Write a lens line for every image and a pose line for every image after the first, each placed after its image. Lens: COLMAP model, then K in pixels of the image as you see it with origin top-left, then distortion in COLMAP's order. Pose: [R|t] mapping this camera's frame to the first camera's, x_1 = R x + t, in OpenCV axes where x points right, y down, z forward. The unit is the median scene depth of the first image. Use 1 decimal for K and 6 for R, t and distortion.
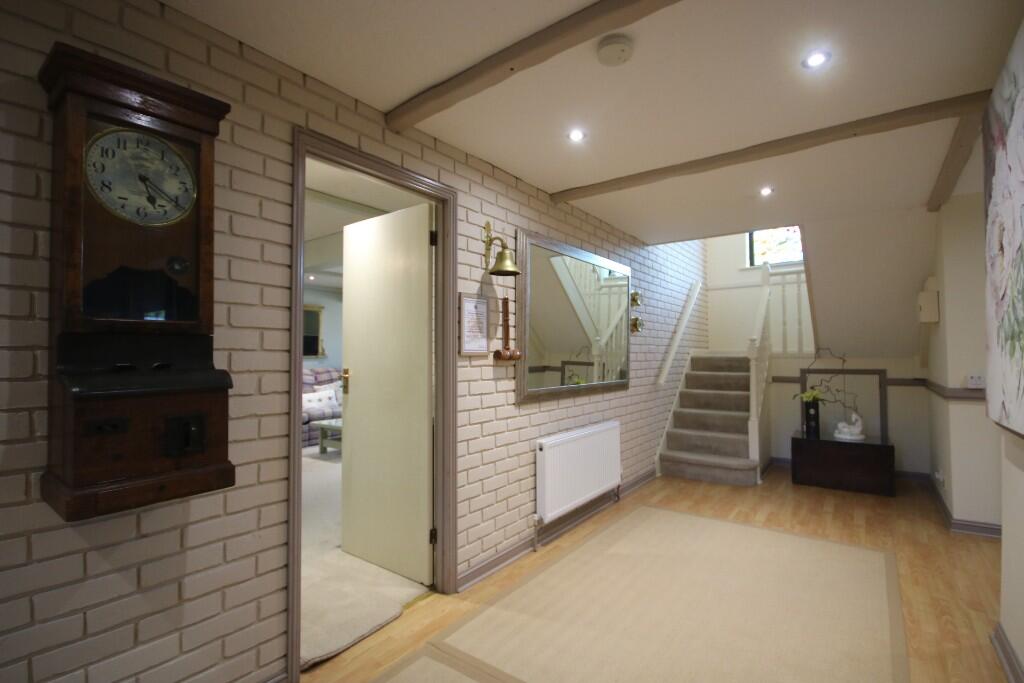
lens RADIAL K [[472.4, 0, 512.0], [0, 472.4, 341.5], [0, 0, 1]] dist [0.001358, 0.000100]
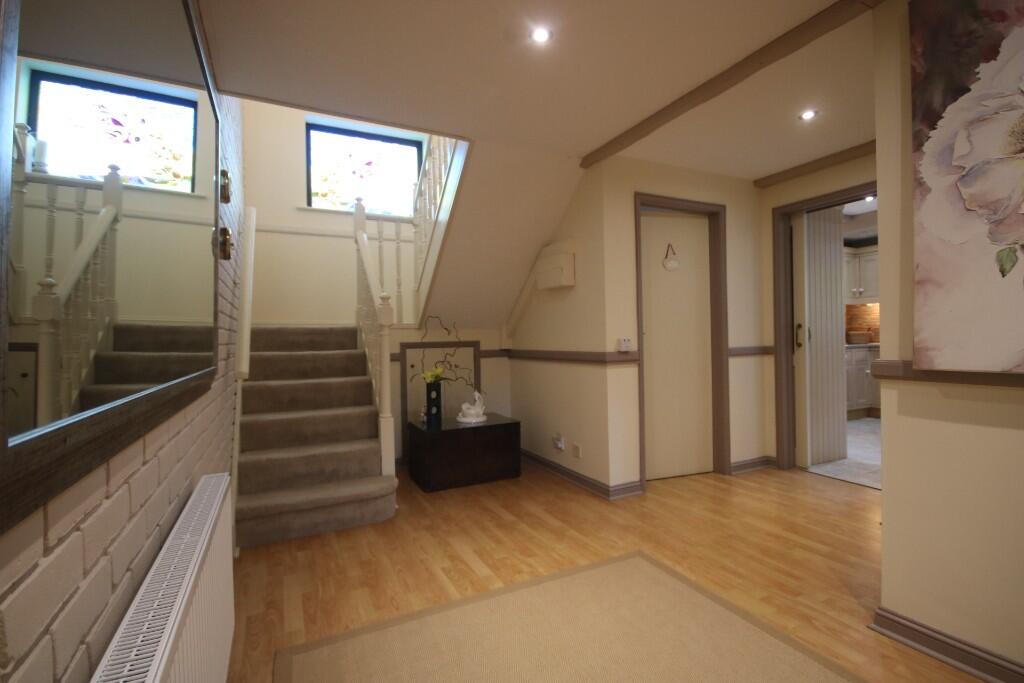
lens RADIAL K [[472.4, 0, 512.0], [0, 472.4, 341.5], [0, 0, 1]] dist [0.001358, 0.000100]
pose [[0.441020, -0.006650, 0.897473, -0.015006], [-0.012150, 0.999837, 0.013379, 0.049148], [-0.897415, -0.016805, 0.440867, 0.555036]]
